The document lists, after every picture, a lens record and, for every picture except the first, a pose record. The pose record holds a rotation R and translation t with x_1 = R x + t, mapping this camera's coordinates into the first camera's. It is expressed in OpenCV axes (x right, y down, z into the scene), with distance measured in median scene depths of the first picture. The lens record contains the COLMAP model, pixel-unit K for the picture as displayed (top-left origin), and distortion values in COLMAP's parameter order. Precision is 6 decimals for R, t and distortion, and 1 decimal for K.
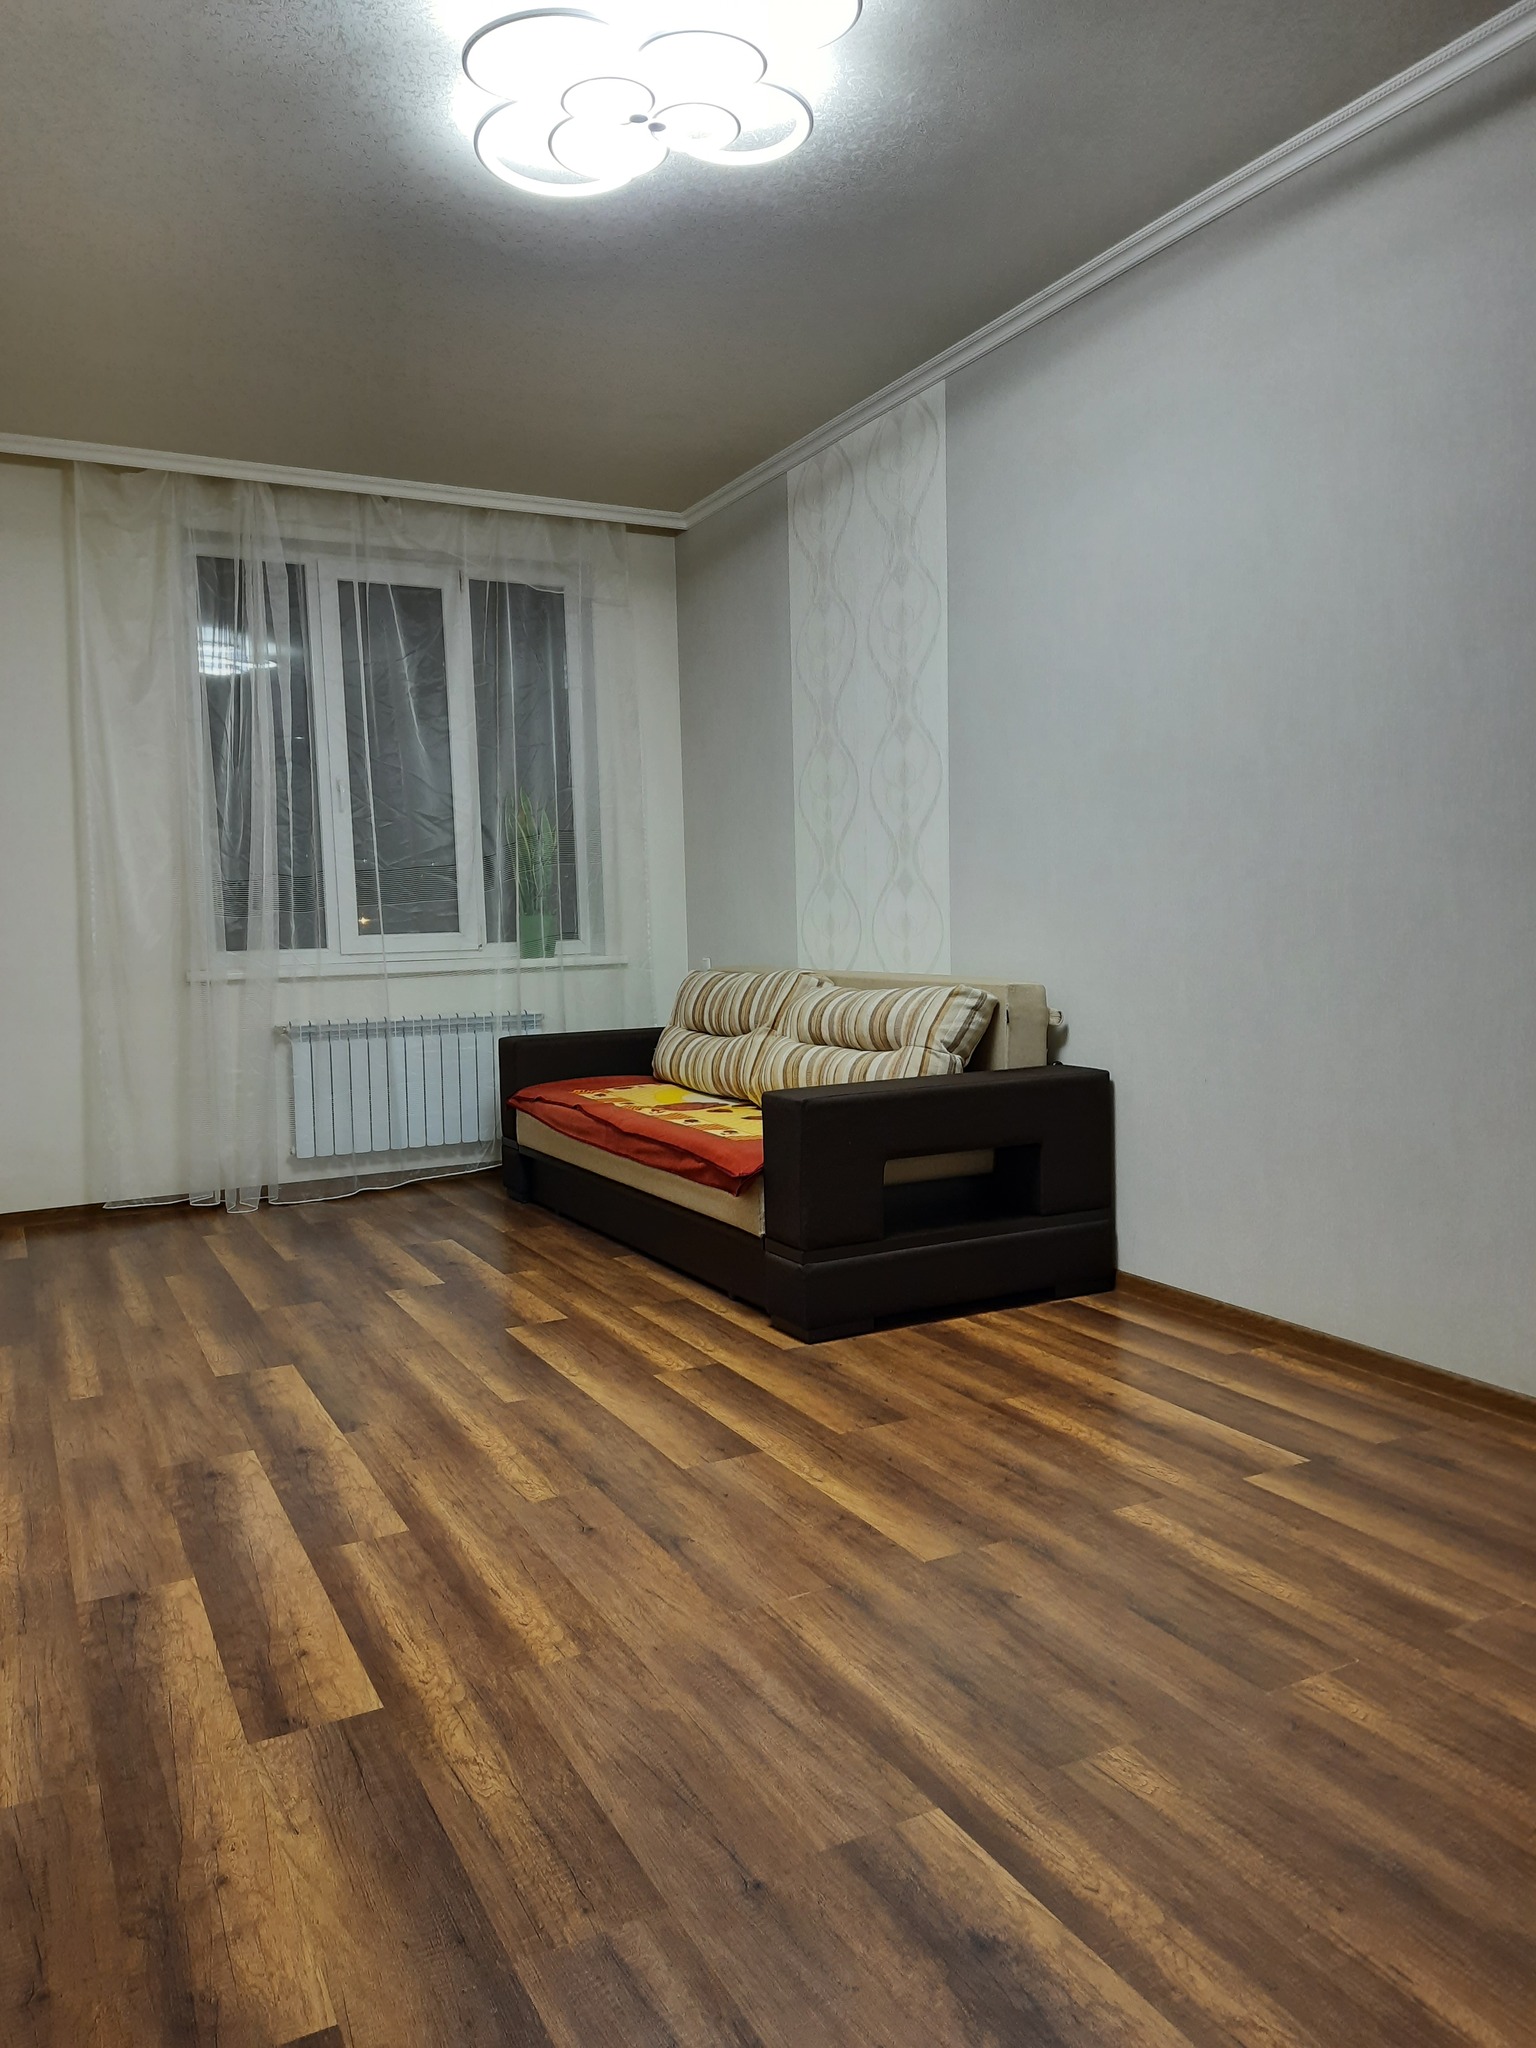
lens RADIAL K [[1454.1, 0, 768.6], [0, 1454.1, 1022.2], [0, 0, 1]] dist [-0.043272, -0.006019]
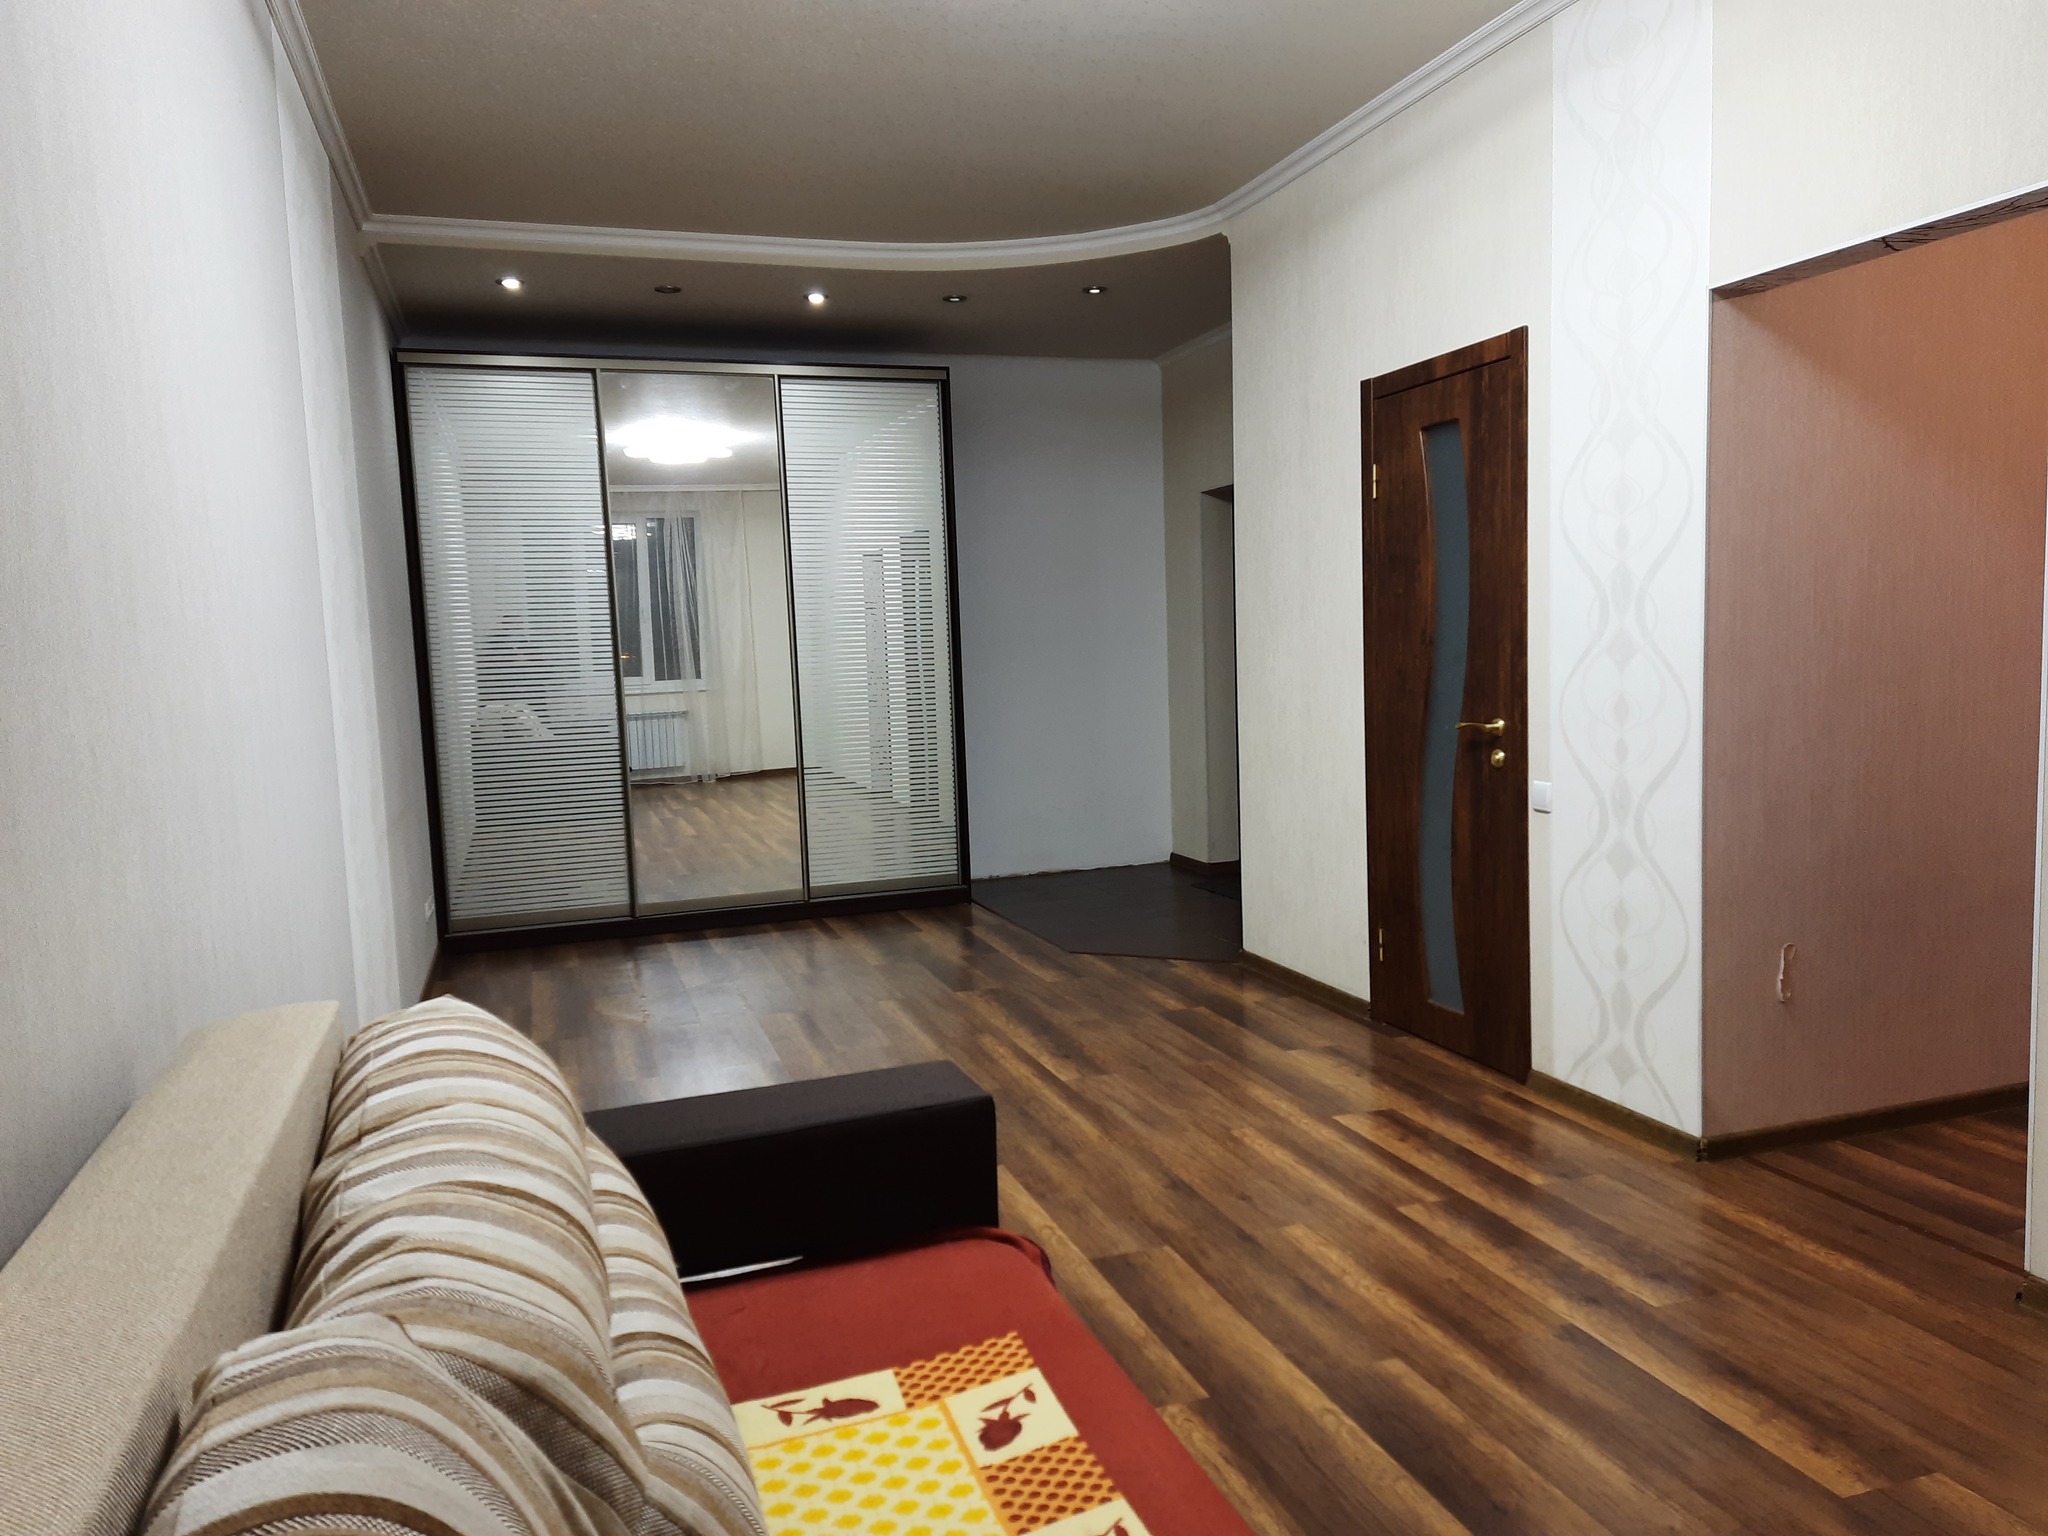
lens RADIAL K [[1454.1, 0, 1026.0], [0, 1454.1, 771.6], [0, 0, 1]] dist [-0.043272, -0.006019]
pose [[-0.985267, 0.046573, 0.164559, -0.159200], [0.073630, 0.983980, 0.162362, -0.229628], [-0.154361, 0.172087, -0.972913, 2.158121]]
